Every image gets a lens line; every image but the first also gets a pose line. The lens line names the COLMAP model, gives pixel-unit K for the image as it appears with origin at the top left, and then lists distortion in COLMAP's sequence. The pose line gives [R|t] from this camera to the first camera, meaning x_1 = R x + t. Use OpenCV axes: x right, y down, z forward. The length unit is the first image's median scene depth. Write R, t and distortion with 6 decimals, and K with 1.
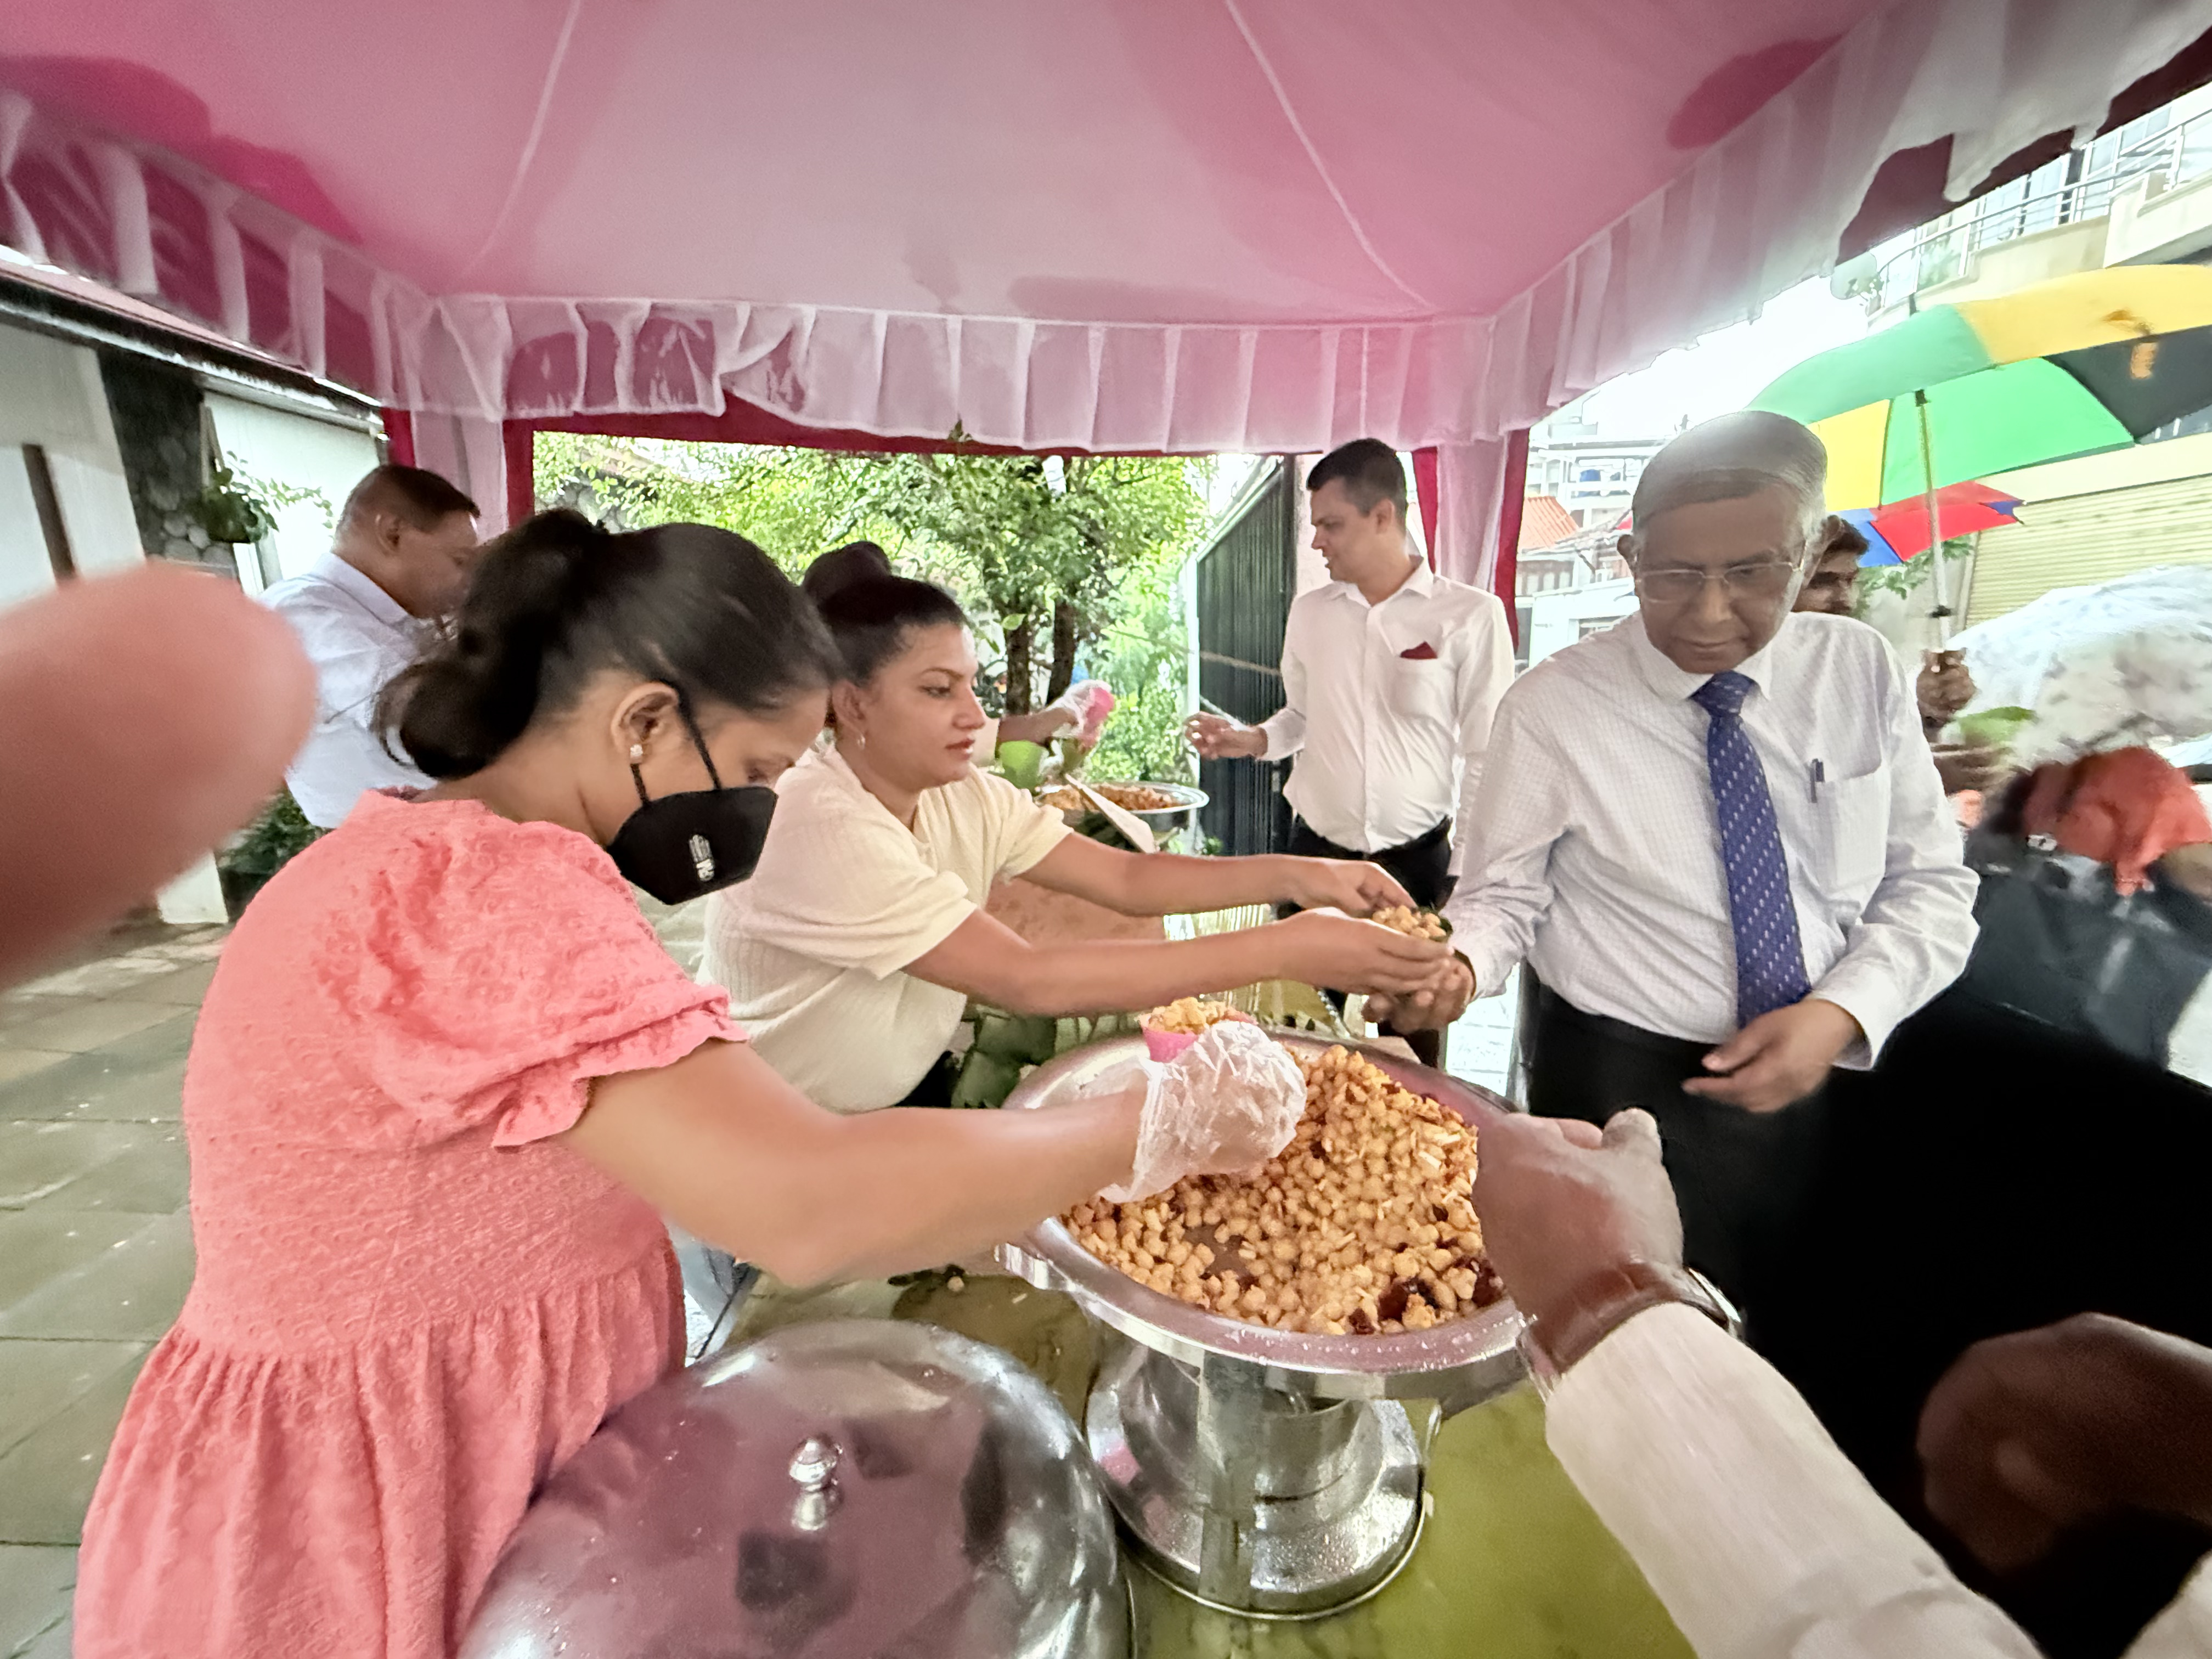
lens RADIAL K [[899.9, 0, 1111.5], [0, 899.9, 831.2], [0, 0, 1]] dist [-0.007741, 0.001844]
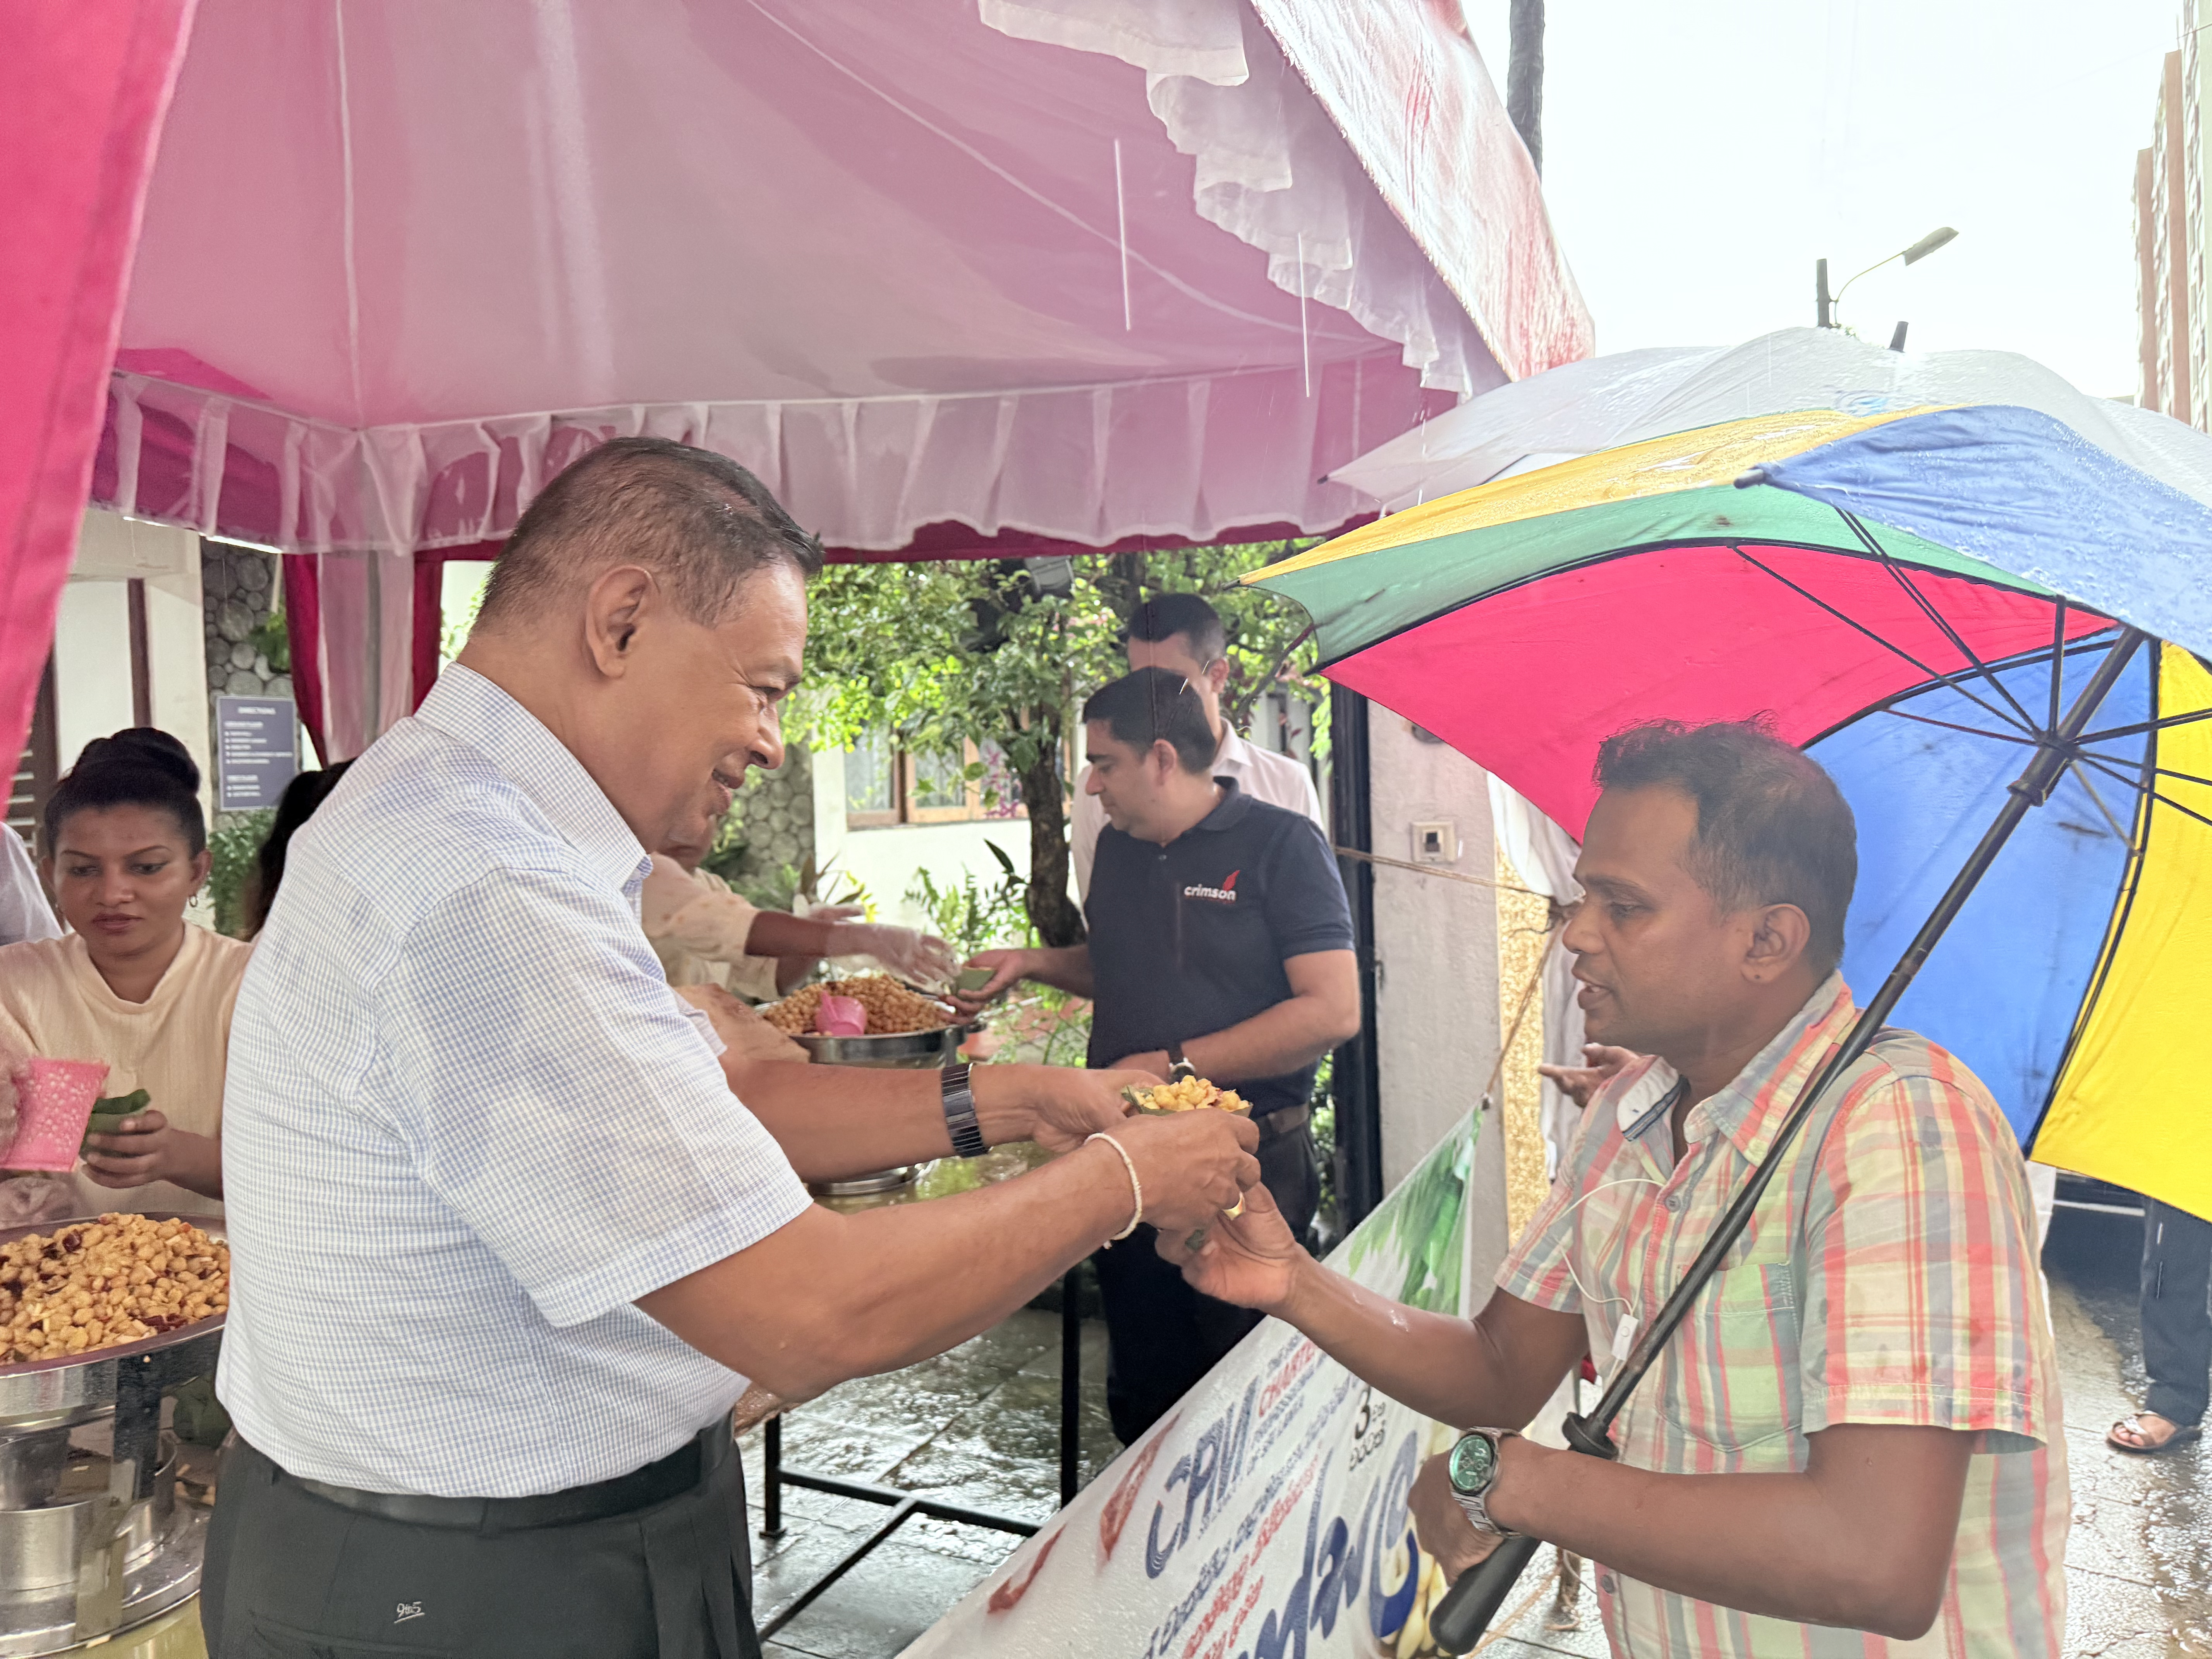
lens RADIAL K [[1569.5, 0, 1091.7], [0, 1569.5, 822.7], [0, 0, 1]] dist [0.035870, -0.052716]
pose [[0.929923, 0.001362, -0.367751, 0.515286], [-0.062907, 0.985843, -0.155421, 0.003010], [0.362334, 0.167664, 0.916844, -0.137506]]
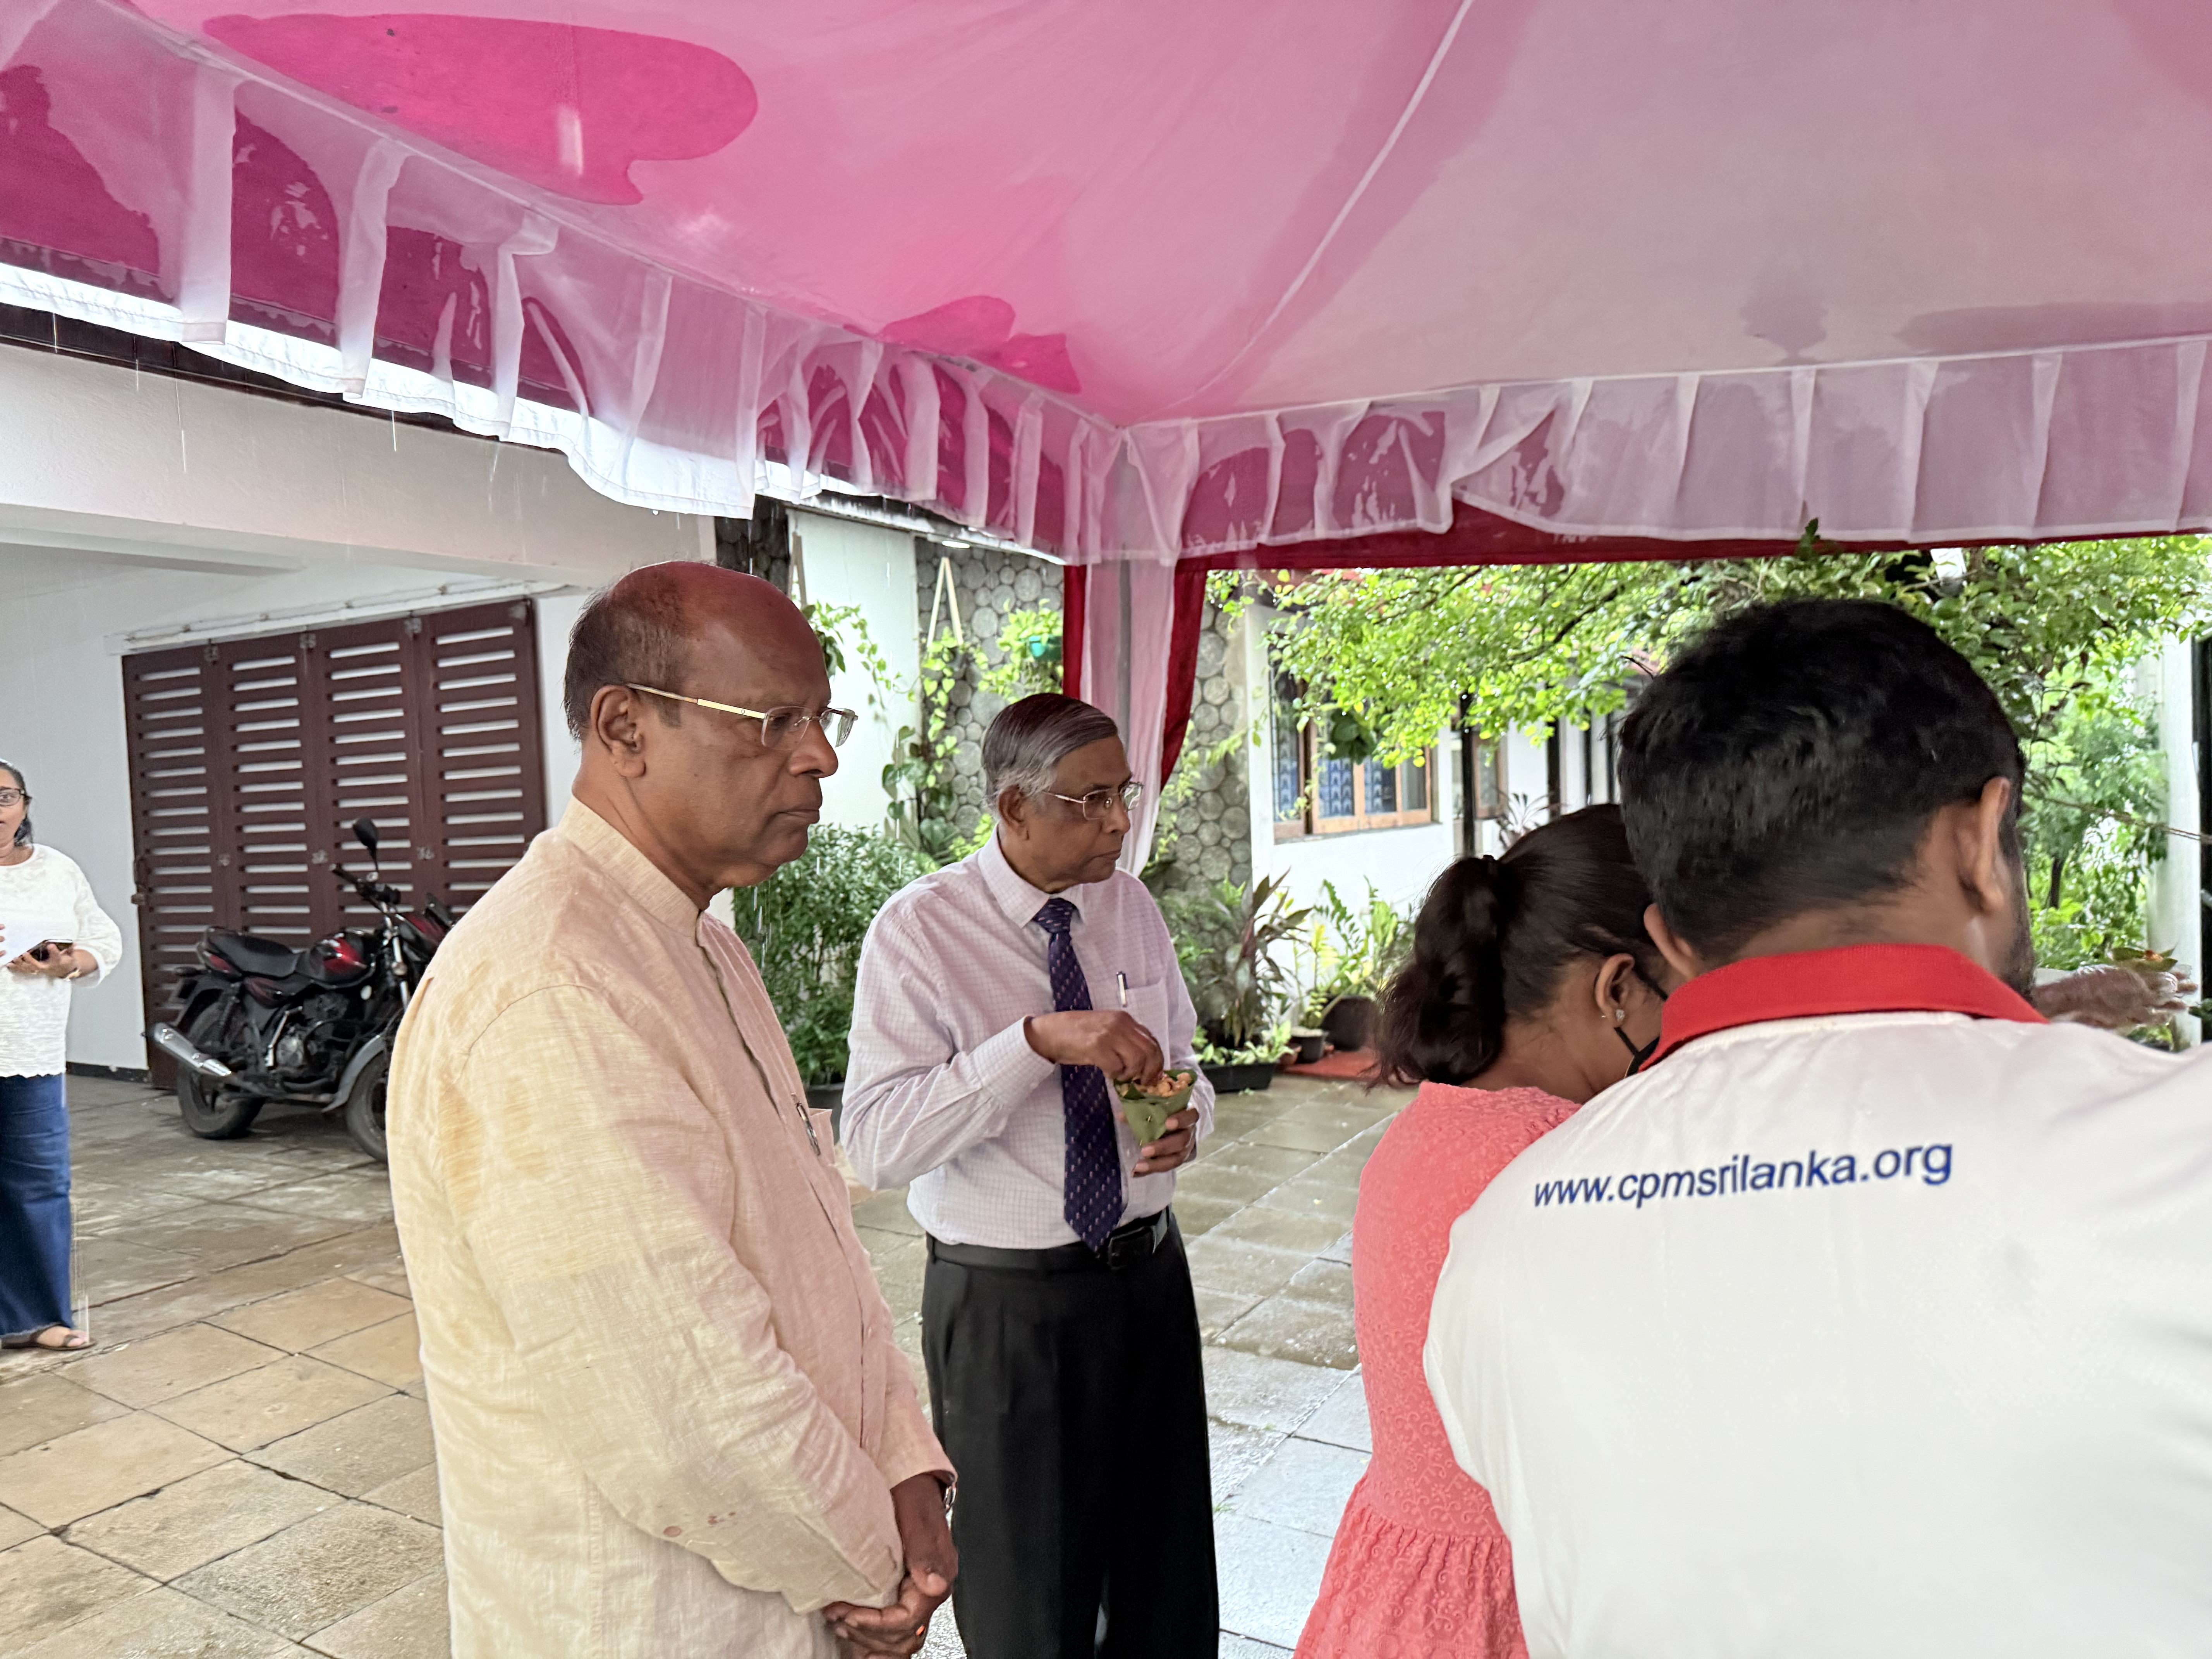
lens RADIAL K [[1569.5, 0, 1117.4], [0, 1569.5, 851.1], [0, 0, 1]] dist [0.035870, -0.052716]
pose [[0.882251, 0.009745, -0.470679, -0.065324], [-0.079335, 0.988565, -0.128240, -0.019824], [0.464047, 0.150481, 0.872935, -0.208939]]
